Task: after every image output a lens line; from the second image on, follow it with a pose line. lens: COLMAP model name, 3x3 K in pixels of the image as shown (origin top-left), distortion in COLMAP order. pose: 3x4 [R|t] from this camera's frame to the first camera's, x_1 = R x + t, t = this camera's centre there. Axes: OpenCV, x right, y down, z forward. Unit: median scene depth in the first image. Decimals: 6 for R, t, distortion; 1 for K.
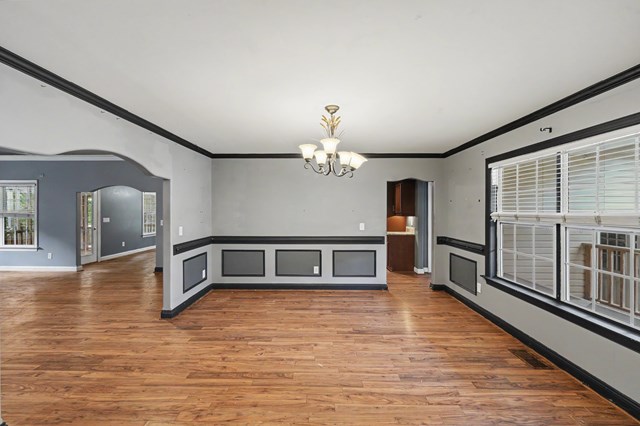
lens RADIAL K [[265.4, 0, 318.9], [0, 265.4, 204.3], [0, 0, 1]] dist [0.000502, 0.000002]
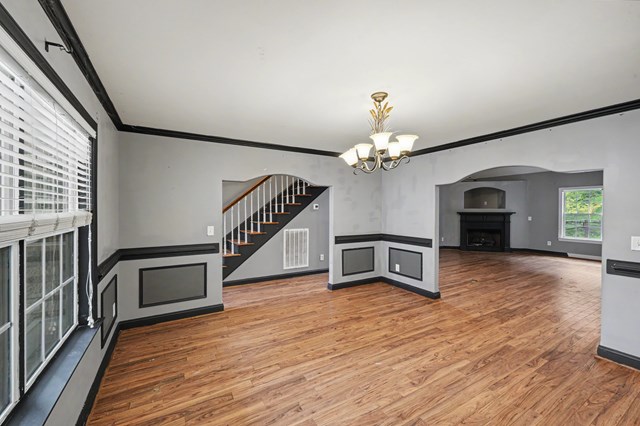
lens RADIAL K [[259.4, 0, 319.5], [0, 259.4, 218.2], [0, 0, 1]] dist [-0.001347, -0.000180]
pose [[-0.856732, 0.014809, -0.515548, 0.674415], [0.004815, 0.999774, 0.020717, 0.030284], [0.515739, 0.015266, -0.856610, 1.663538]]
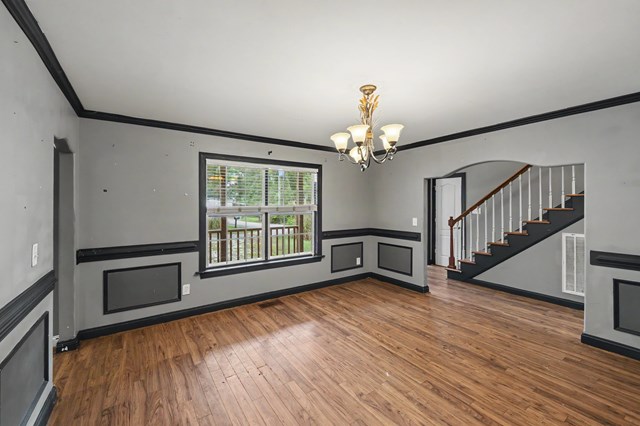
lens RADIAL K [[265.4, 0, 318.9], [0, 265.4, 204.3], [0, 0, 1]] dist [0.000502, 0.000002]
pose [[-0.576047, -0.000677, 0.817416, -0.582108], [-0.013422, 0.999873, -0.008631, 0.033667], [-0.817306, -0.015944, -0.575983, 1.667781]]
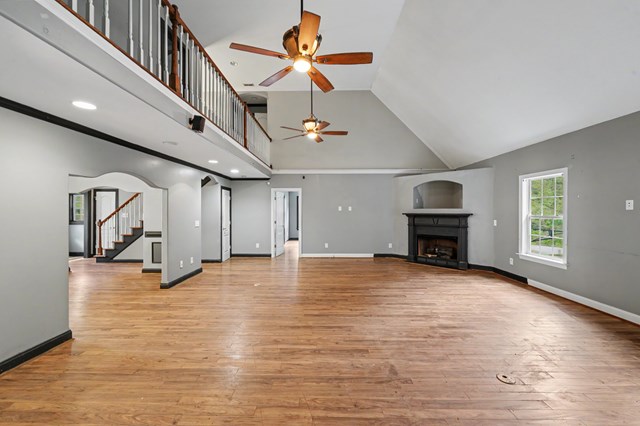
lens RADIAL K [[259.4, 0, 319.5], [0, 259.4, 218.2], [0, 0, 1]] dist [-0.001347, -0.000180]
pose [[-0.999999, 0.000877, 0.000640, -1.906376], [0.000885, 0.999922, 0.012433, 0.047197], [-0.000629, 0.012434, -0.999922, 2.499384]]
